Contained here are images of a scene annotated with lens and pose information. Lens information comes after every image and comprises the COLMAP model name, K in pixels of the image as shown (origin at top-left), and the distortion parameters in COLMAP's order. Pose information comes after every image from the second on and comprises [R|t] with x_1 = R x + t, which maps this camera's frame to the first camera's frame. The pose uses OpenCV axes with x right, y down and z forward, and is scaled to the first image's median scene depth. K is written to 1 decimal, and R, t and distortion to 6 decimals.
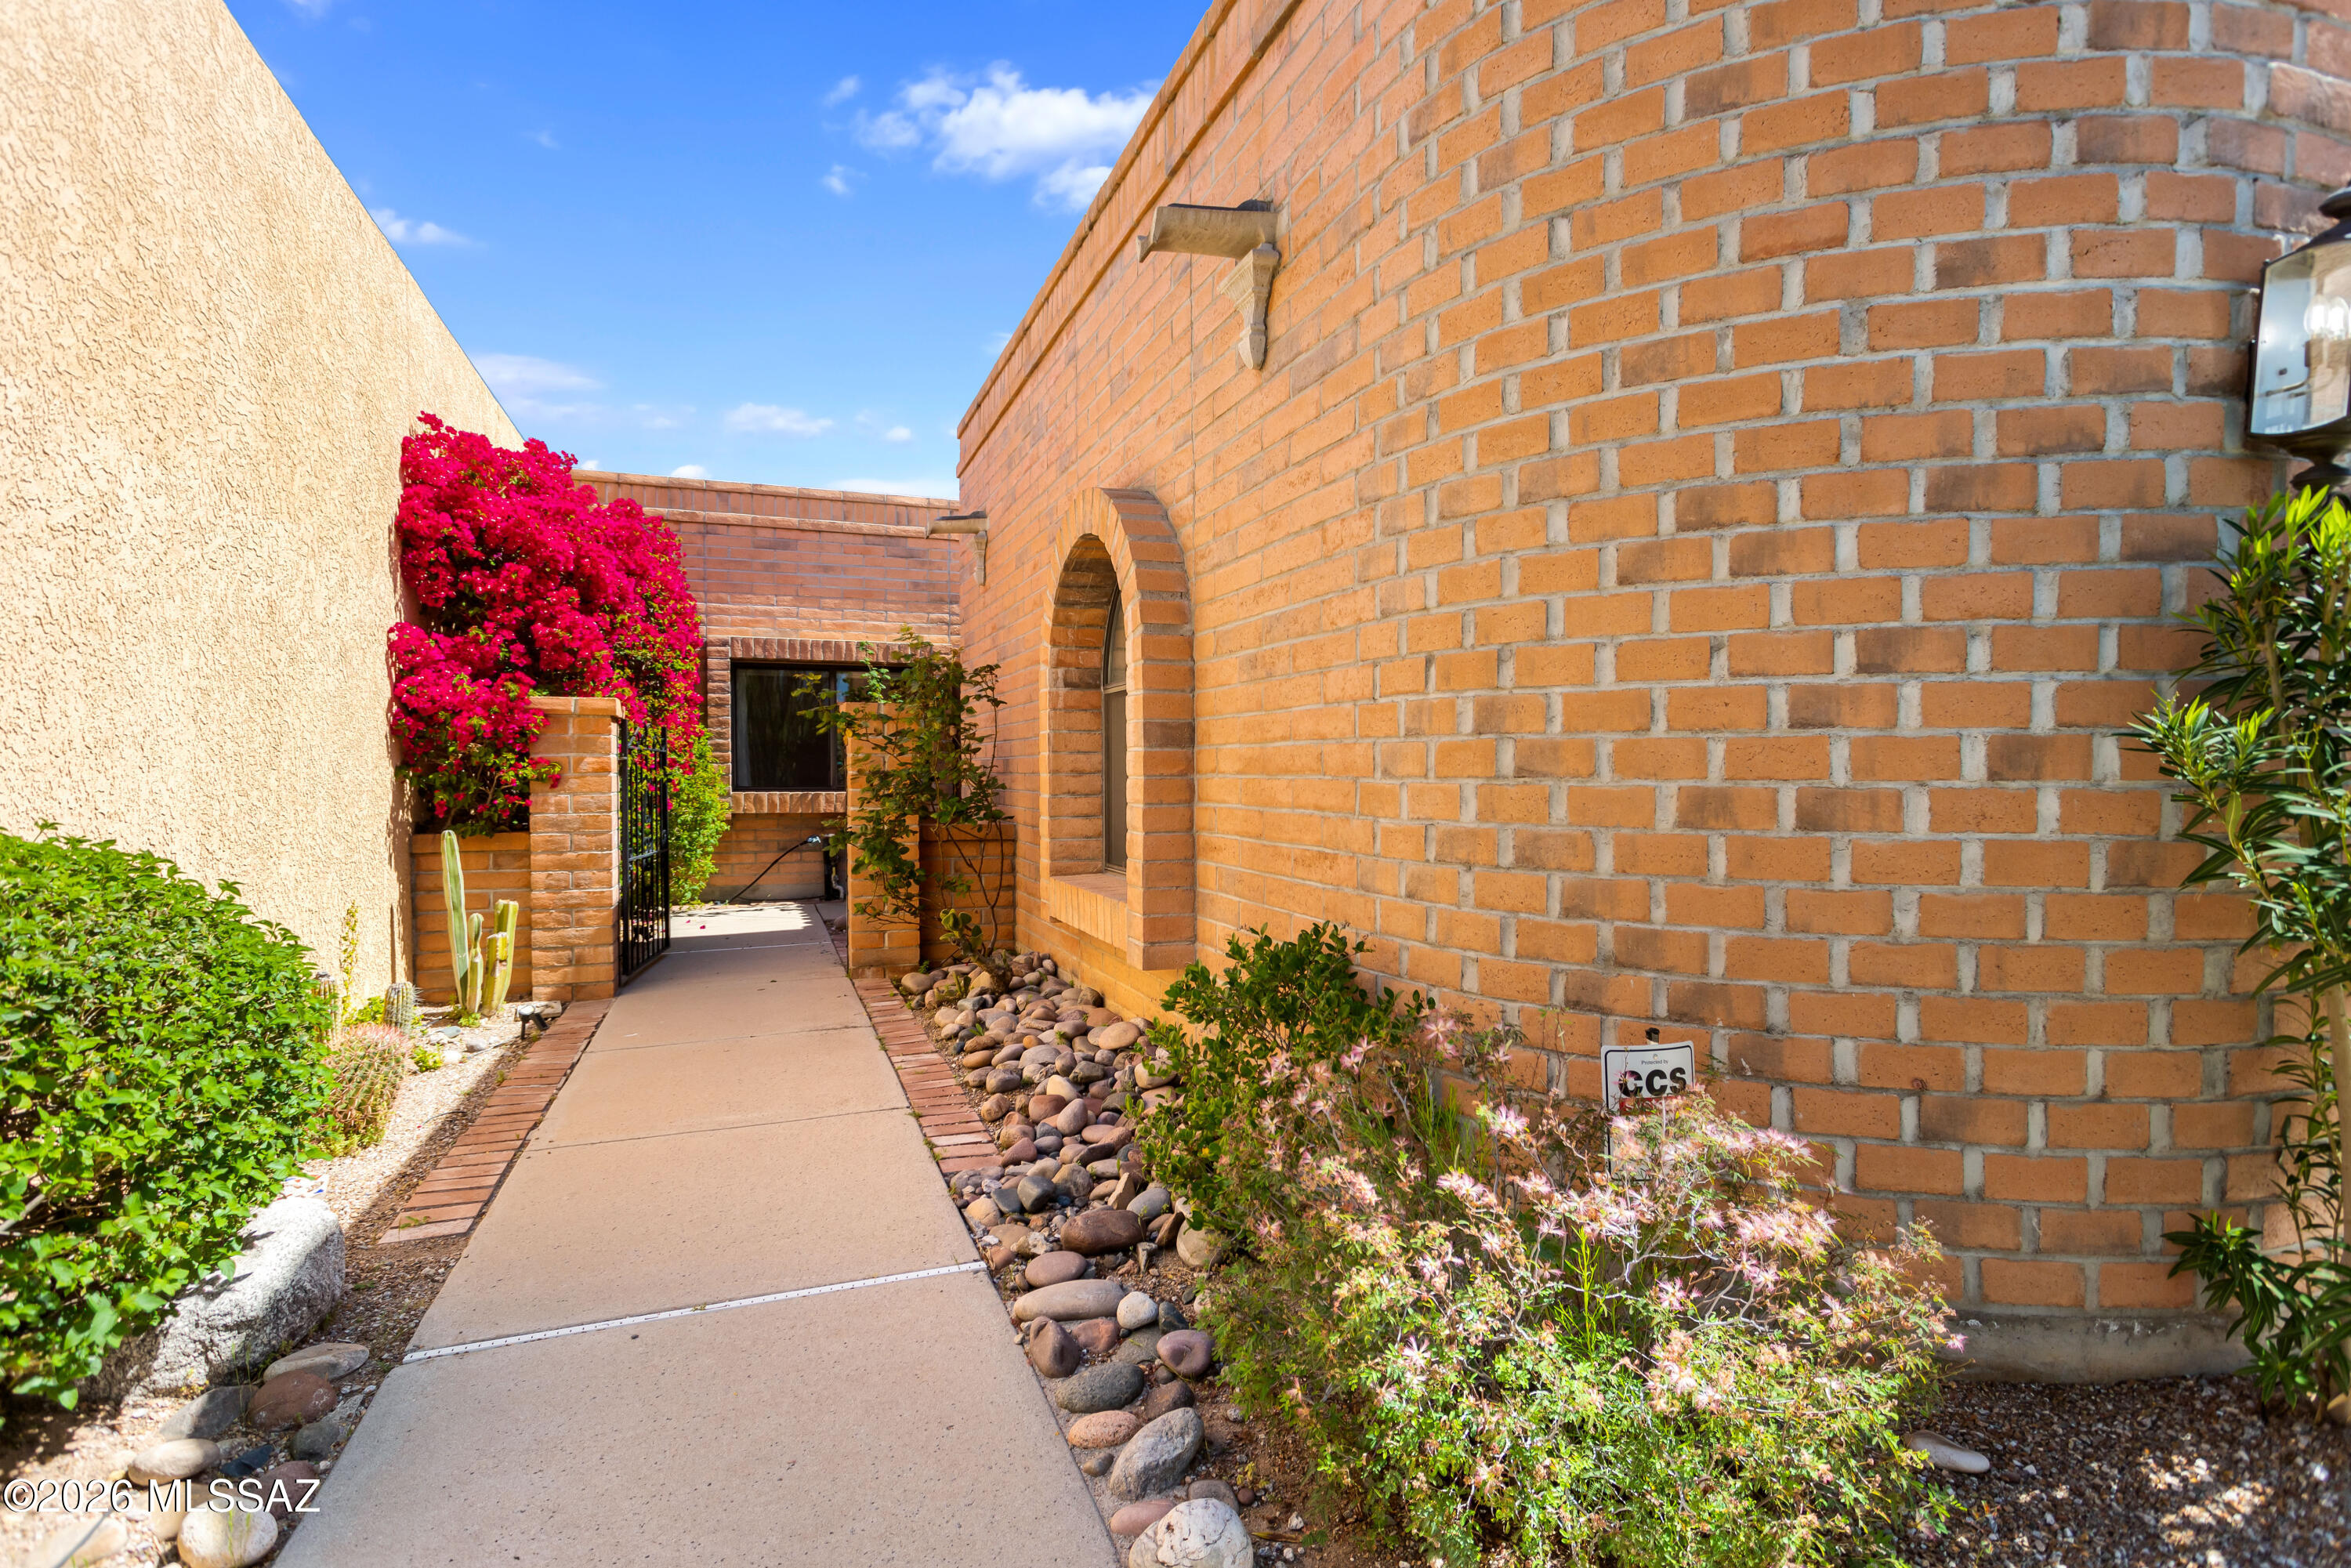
lens RADIAL K [[1167.1, 0, 1174.9], [0, 1167.1, 799.4], [0, 0, 1]] dist [0.000884, 0.000392]
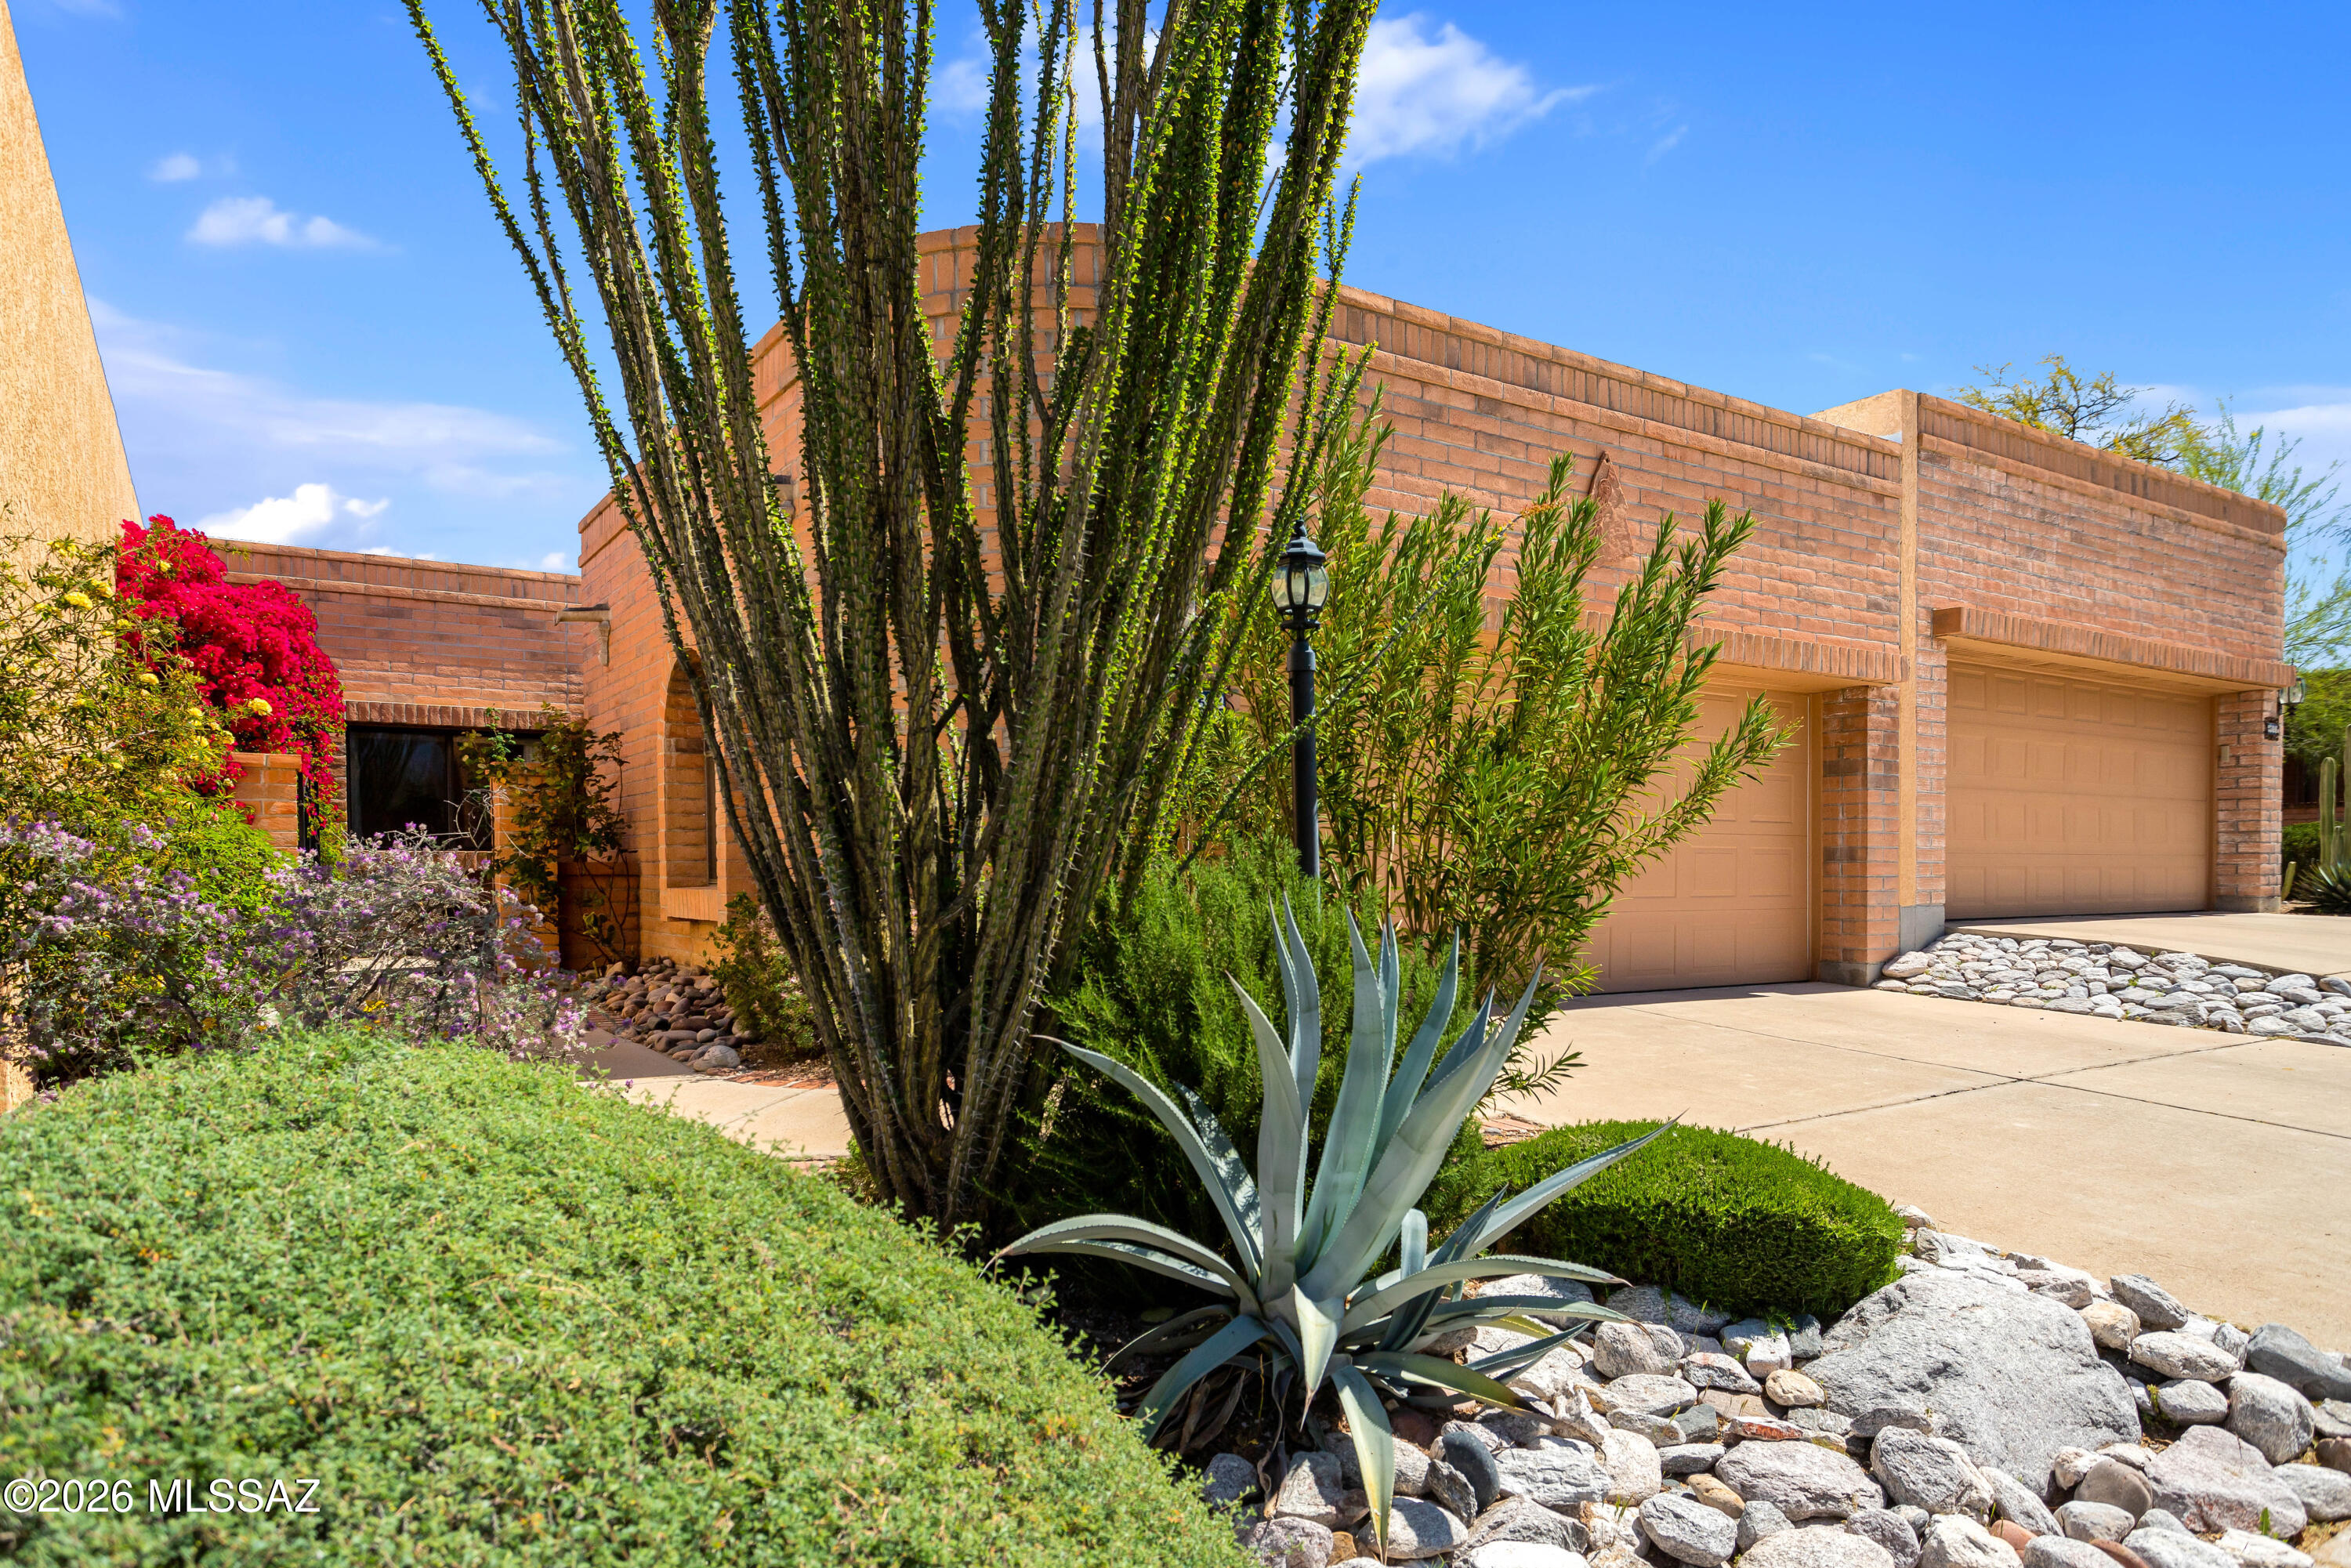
lens RADIAL K [[1428.9, 0, 1172.3], [0, 1428.9, 922.0], [0, 0, 1]] dist [0.001239, -0.000457]
pose [[0.974150, -0.011015, 0.225632, 0.049940], [0.007833, 0.999857, 0.014993, 0.045701], [-0.225765, -0.012838, 0.974097, -0.418657]]
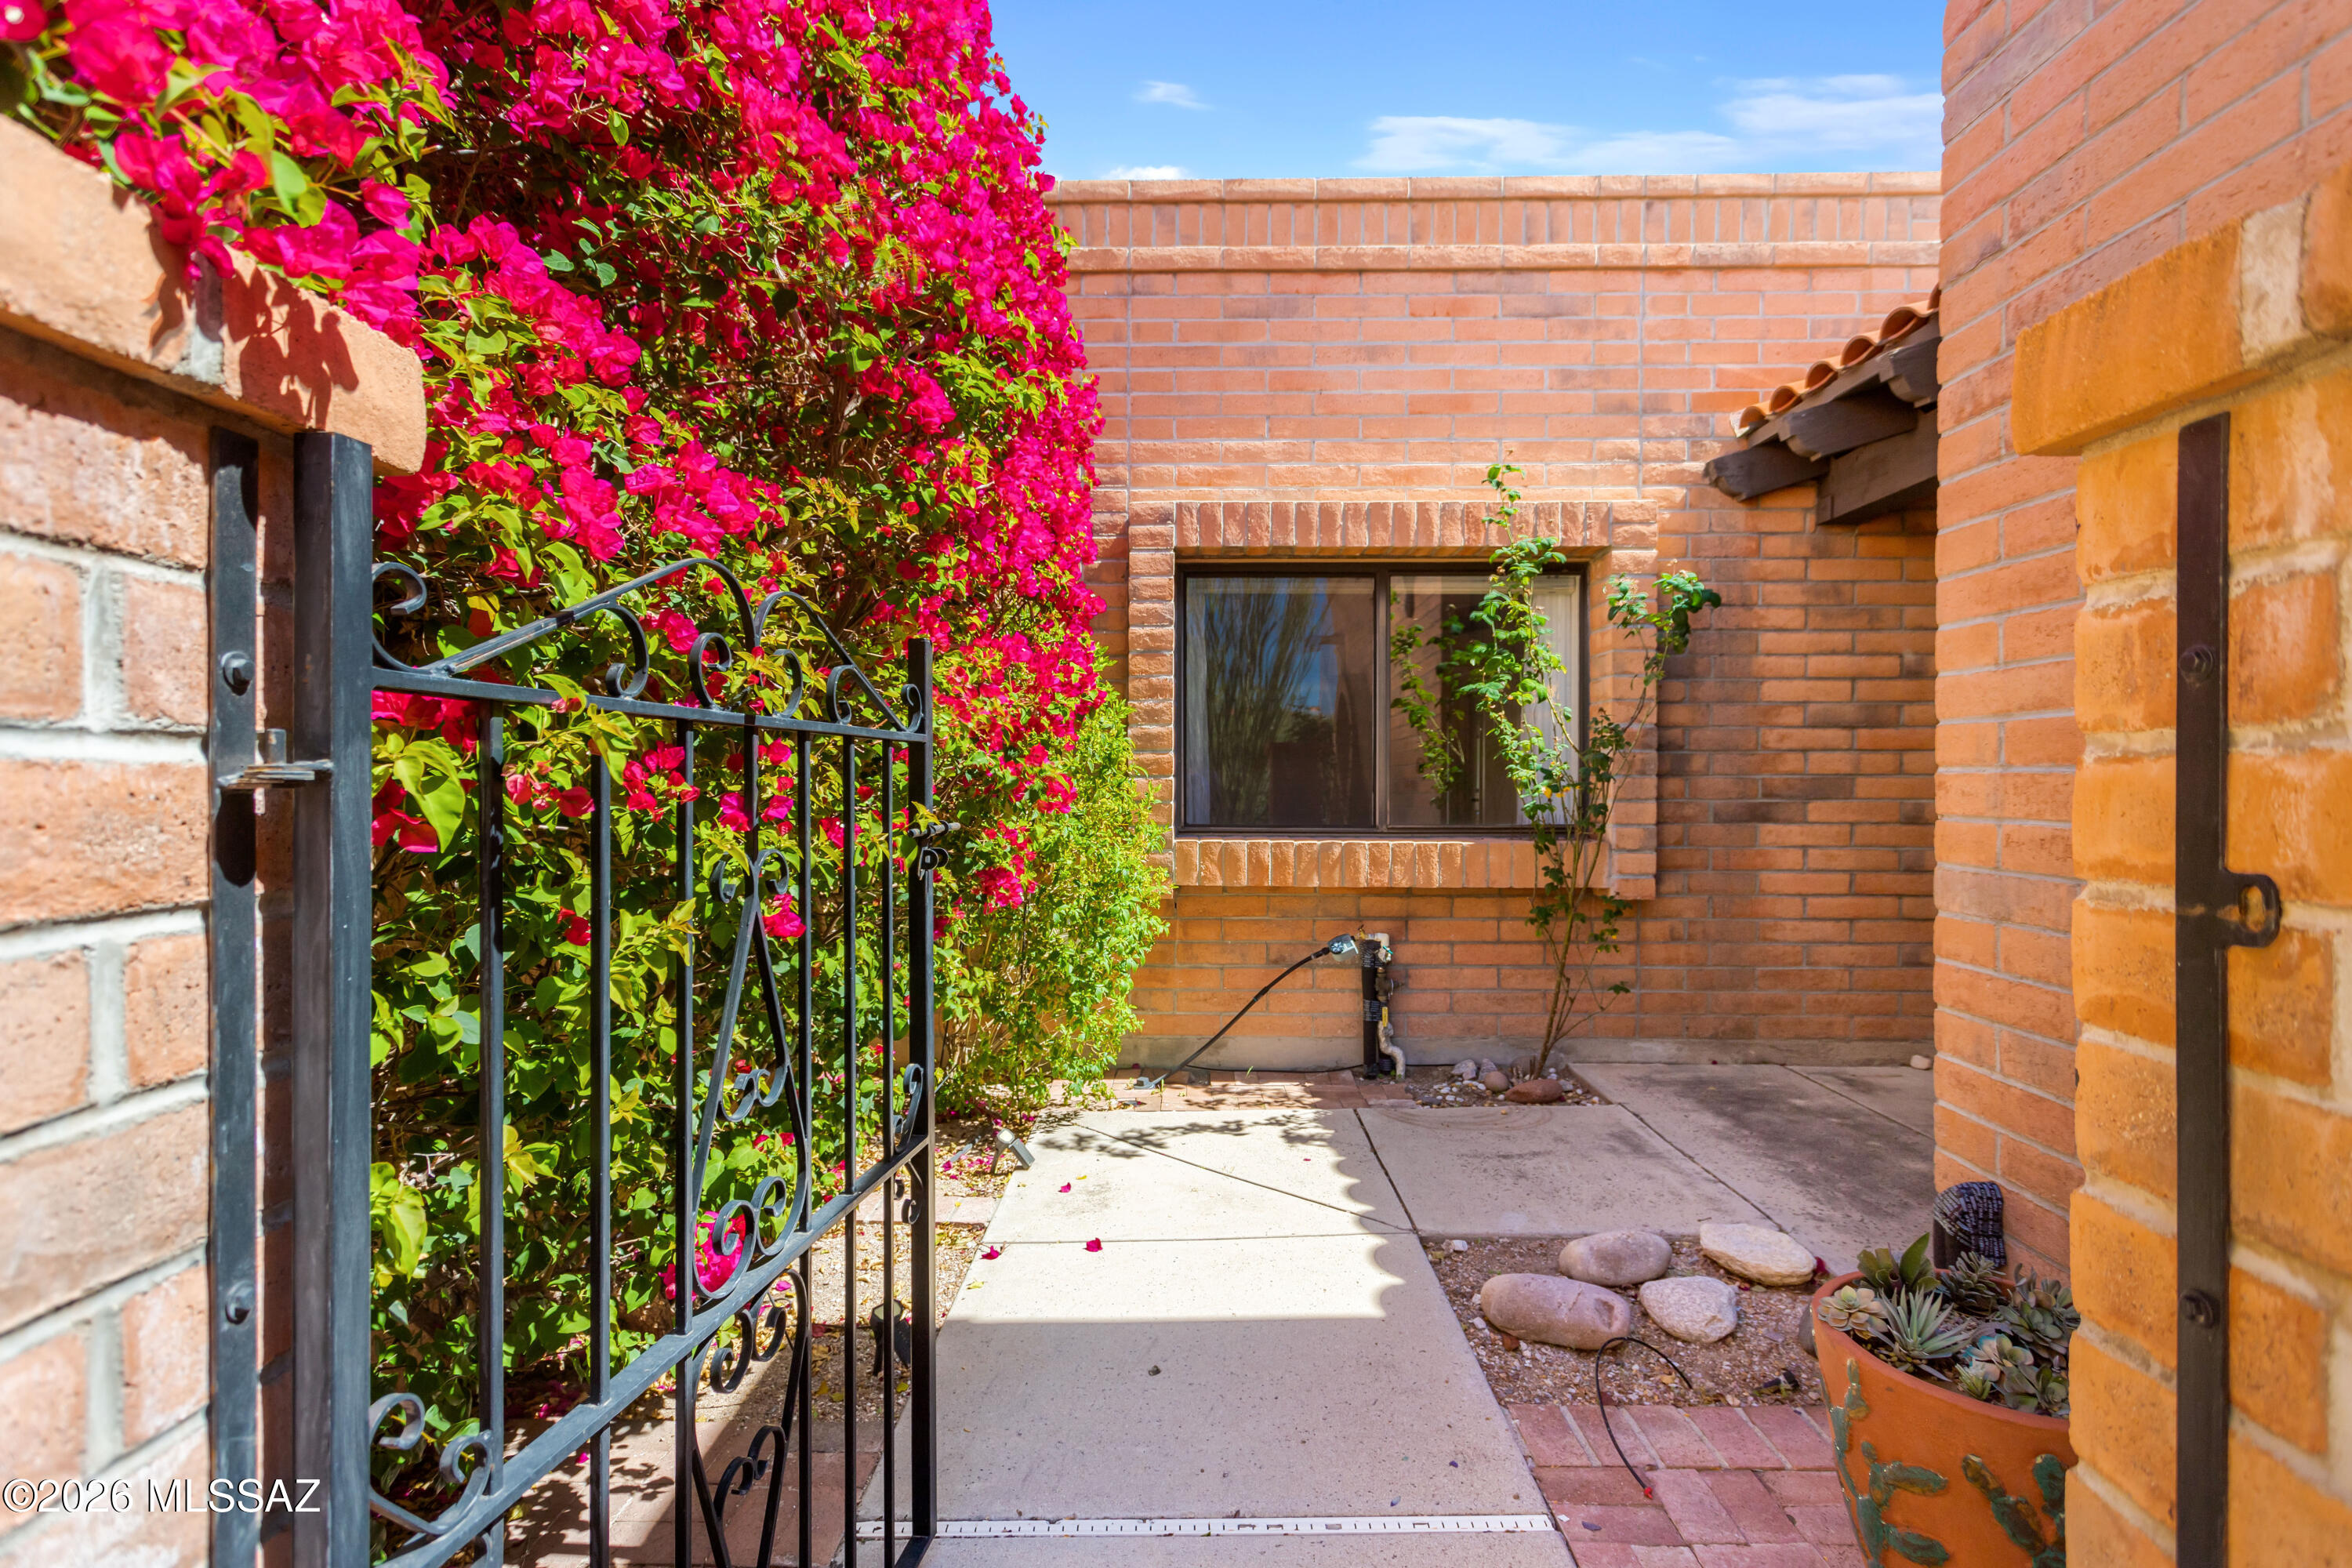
lens RADIAL K [[1137.7, 0, 1172.9], [0, 1137.7, 793.1], [0, 0, 1]] dist [0.005590, 0.001931]
pose [[0.933112, 0.007608, -0.359506, -0.219490], [-0.010740, 0.999920, -0.006717, -0.021466], [0.359426, 0.010129, 0.933119, 0.581748]]
